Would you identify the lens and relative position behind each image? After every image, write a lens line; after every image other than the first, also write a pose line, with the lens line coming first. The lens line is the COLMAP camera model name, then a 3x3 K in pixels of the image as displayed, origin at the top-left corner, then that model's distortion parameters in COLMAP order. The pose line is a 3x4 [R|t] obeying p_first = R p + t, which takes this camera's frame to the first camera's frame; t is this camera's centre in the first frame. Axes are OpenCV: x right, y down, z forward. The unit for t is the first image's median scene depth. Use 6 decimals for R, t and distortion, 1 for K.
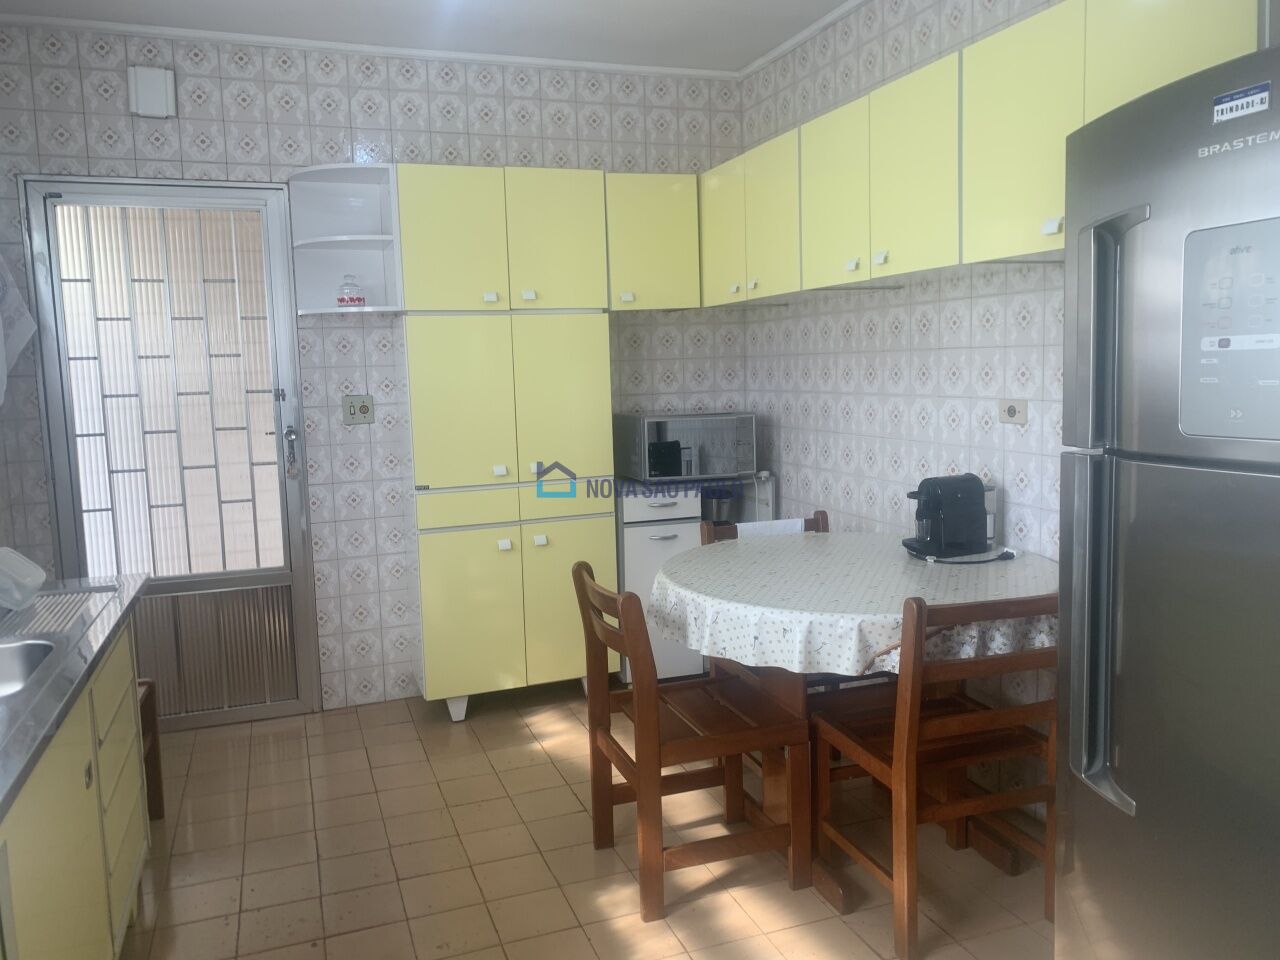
lens RADIAL K [[997.1, 0, 632.3], [0, 997.1, 471.5], [0, 0, 1]] dist [0.082503, -0.073643]
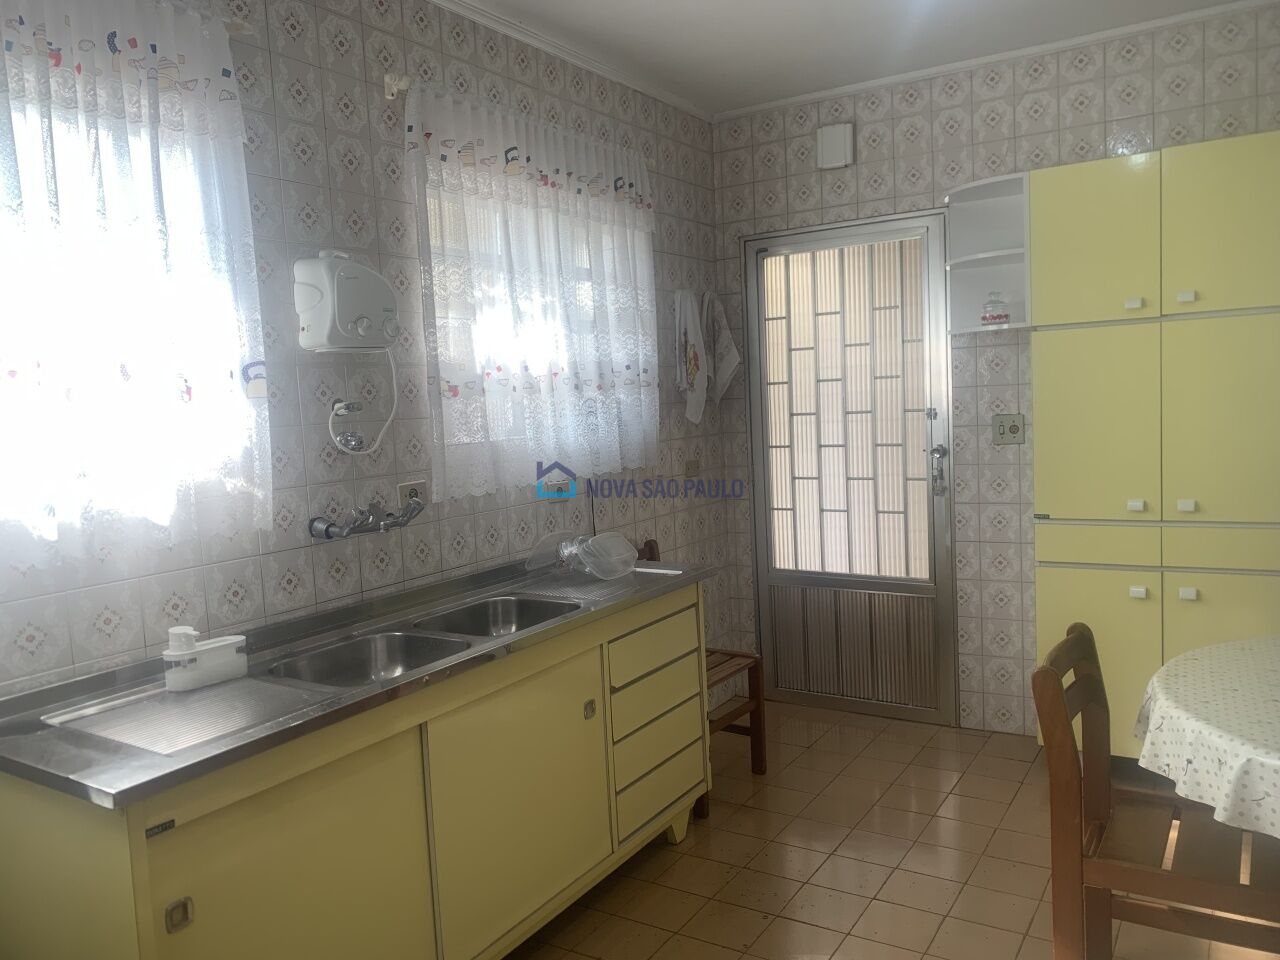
lens RADIAL K [[993.1, 0, 641.9], [0, 993.1, 493.3], [0, 0, 1]] dist [0.078641, -0.106582]
pose [[0.625436, 0.077146, -0.776452, 0.276930], [-0.060006, 0.996909, 0.050715, -0.029915], [0.777965, 0.014873, 0.628132, 0.129795]]
